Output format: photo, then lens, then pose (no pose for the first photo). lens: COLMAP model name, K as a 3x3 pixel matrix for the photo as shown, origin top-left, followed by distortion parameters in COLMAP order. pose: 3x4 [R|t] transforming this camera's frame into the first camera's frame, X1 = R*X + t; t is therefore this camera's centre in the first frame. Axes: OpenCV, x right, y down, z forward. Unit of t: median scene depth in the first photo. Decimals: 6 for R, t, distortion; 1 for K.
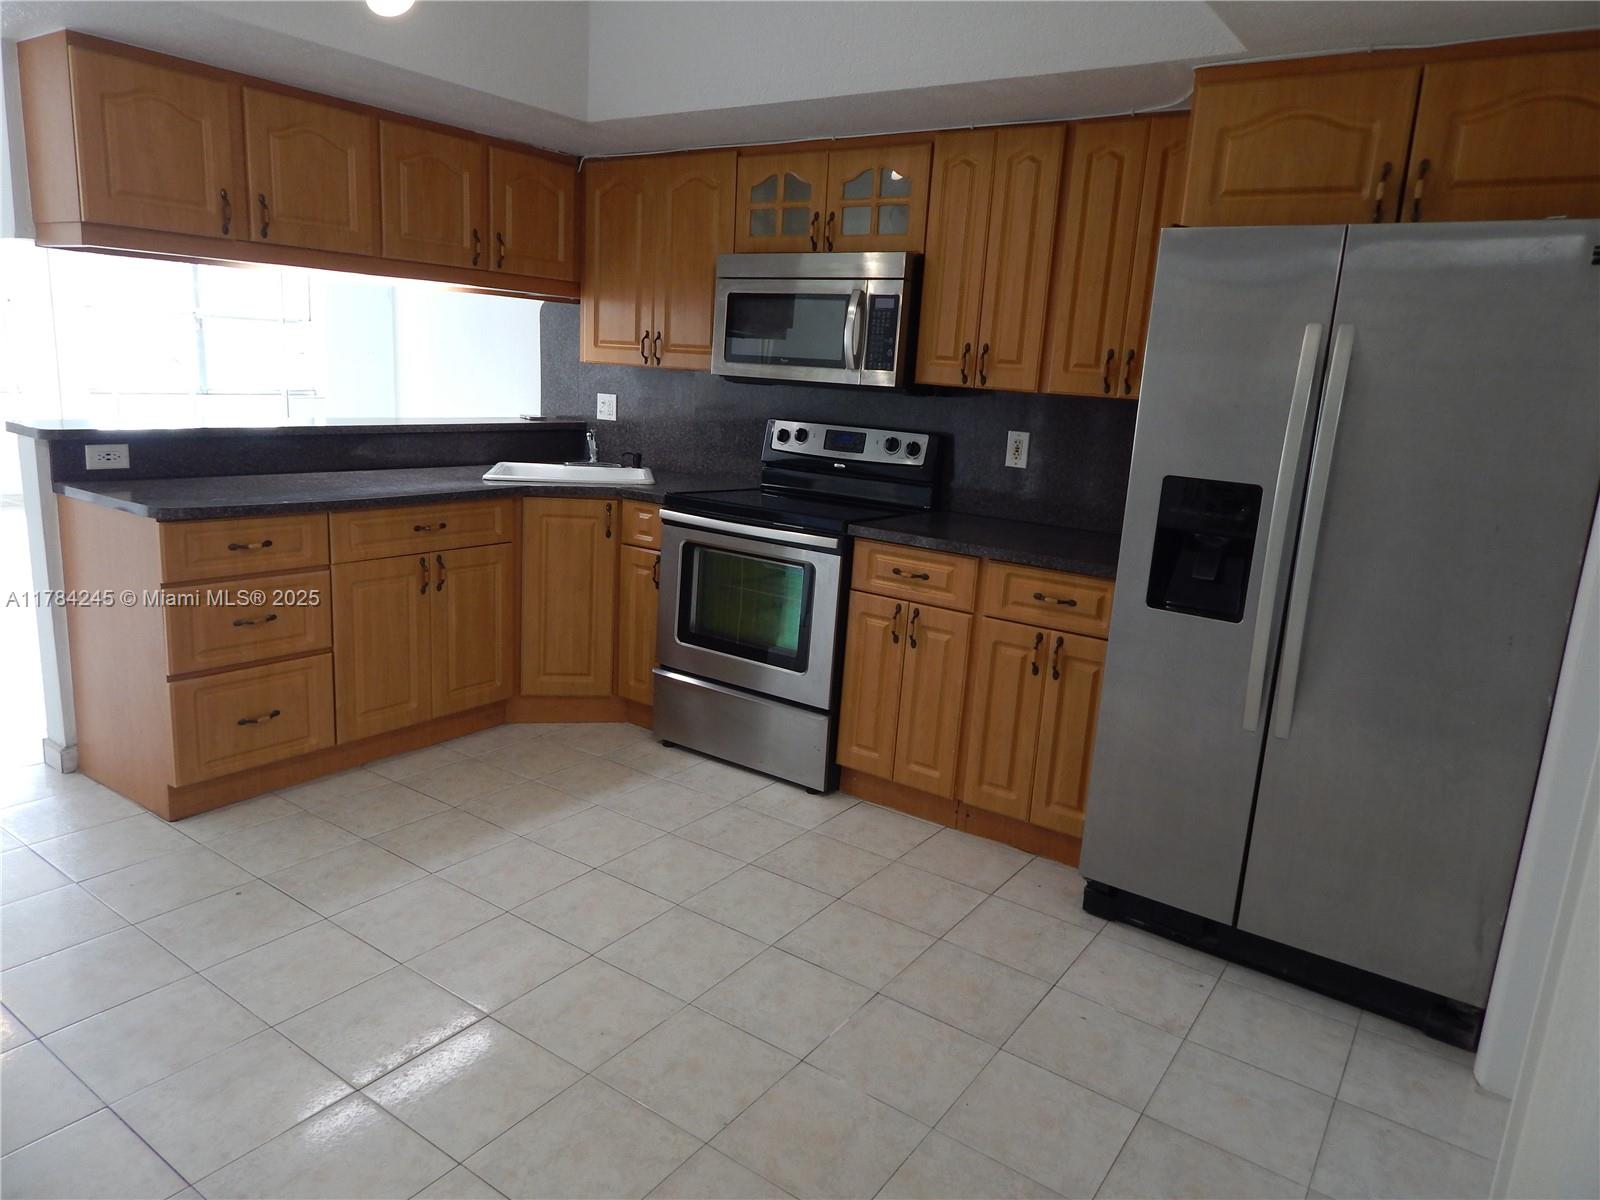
lens RADIAL K [[1049.3, 0, 797.9], [0, 1049.3, 596.5], [0, 0, 1]] dist [0.007750, -0.010339]
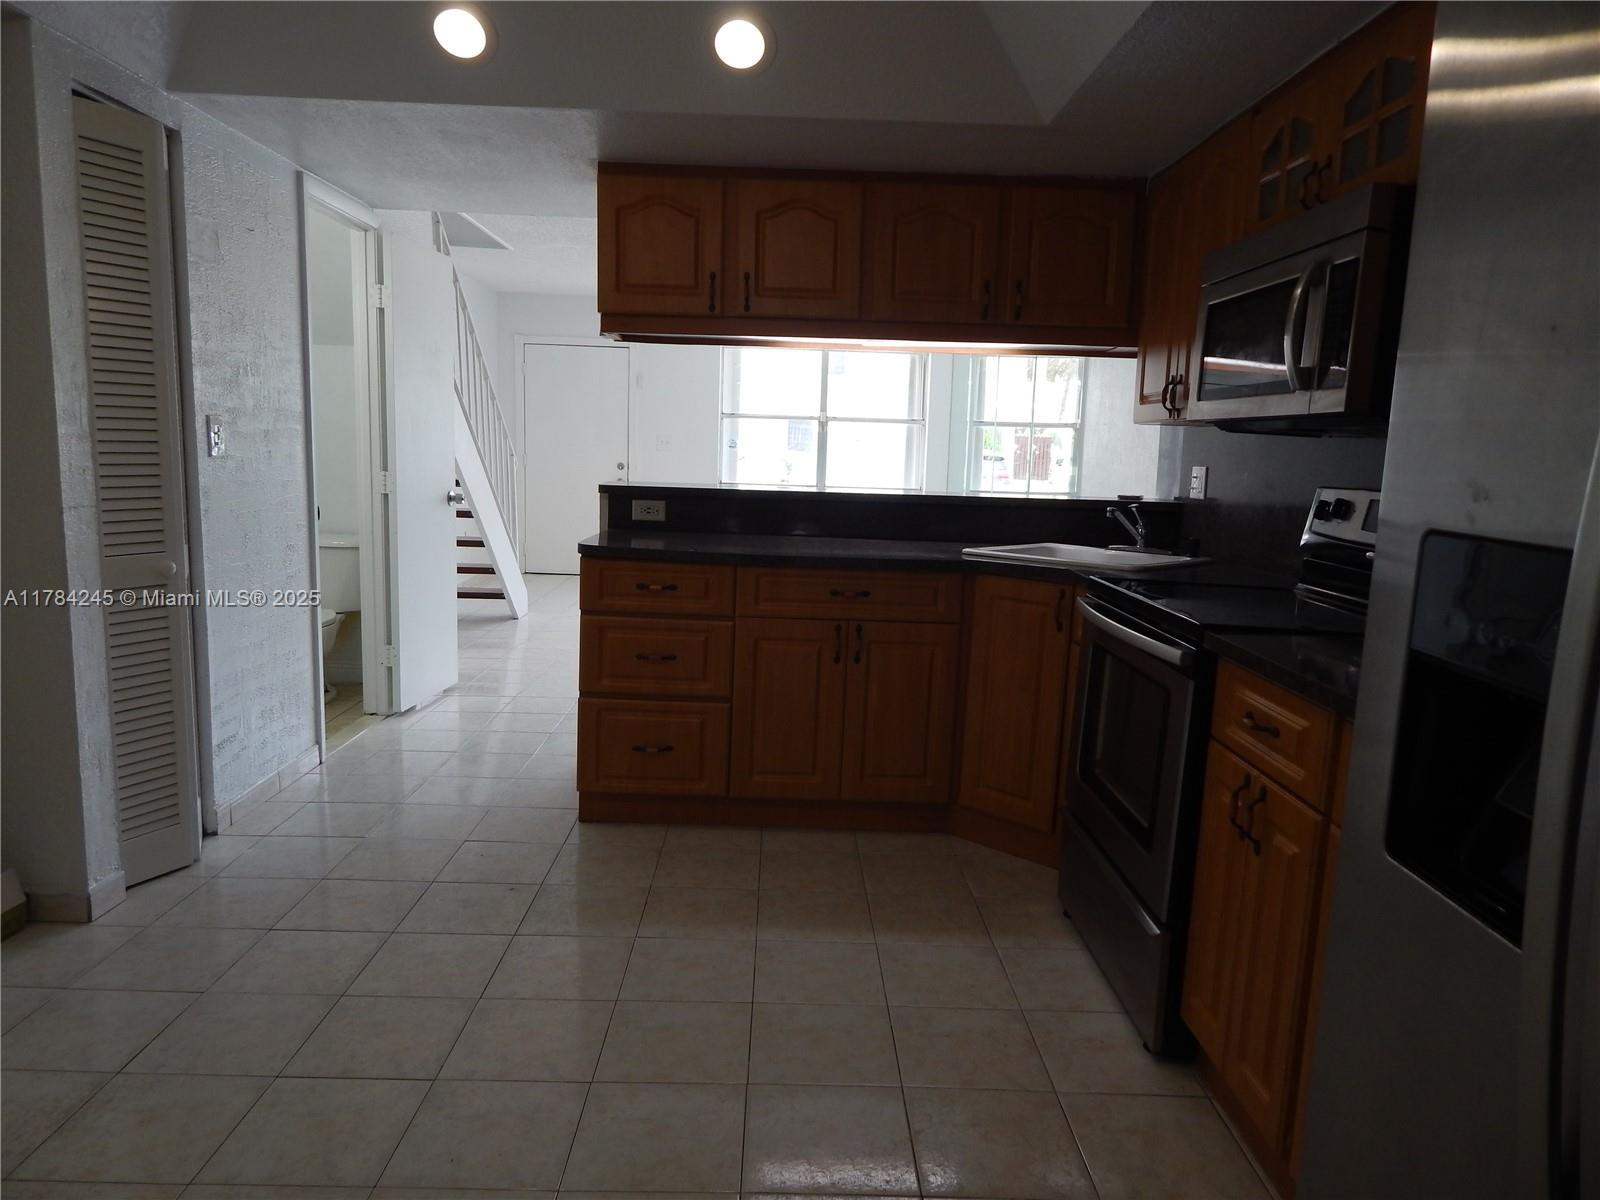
lens RADIAL K [[1049.3, 0, 802.3], [0, 1049.3, 595.6], [0, 0, 1]] dist [0.007750, -0.010339]
pose [[0.586944, 0.075773, -0.806074, 0.408441], [-0.172497, 0.984455, -0.033062, -0.027653], [0.791038, 0.158451, 0.590890, 0.442566]]
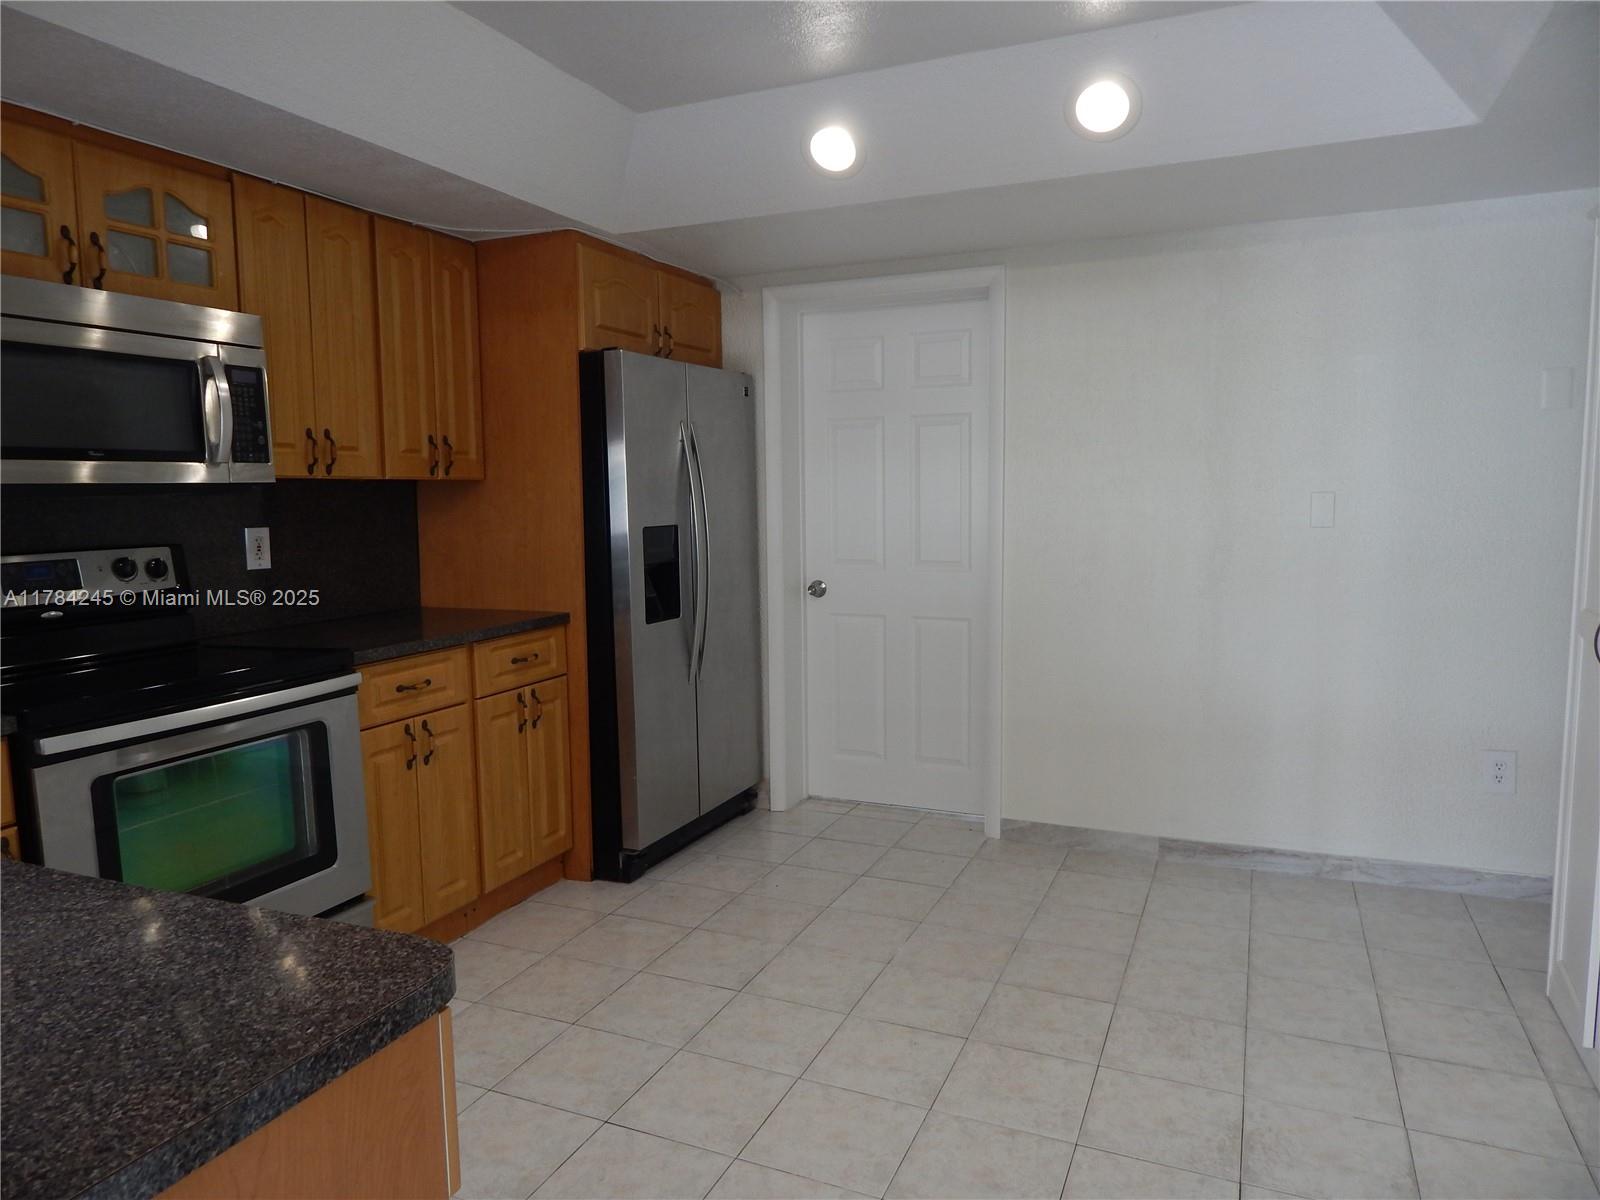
lens RADIAL K [[1049.3, 0, 809.5], [0, 1049.3, 591.9], [0, 0, 1]] dist [0.007750, -0.010339]
pose [[-0.199842, -0.153883, 0.967669, -0.791921], [0.213344, 0.957062, 0.196256, -0.196430], [-0.956320, 0.245667, -0.158431, 0.784875]]
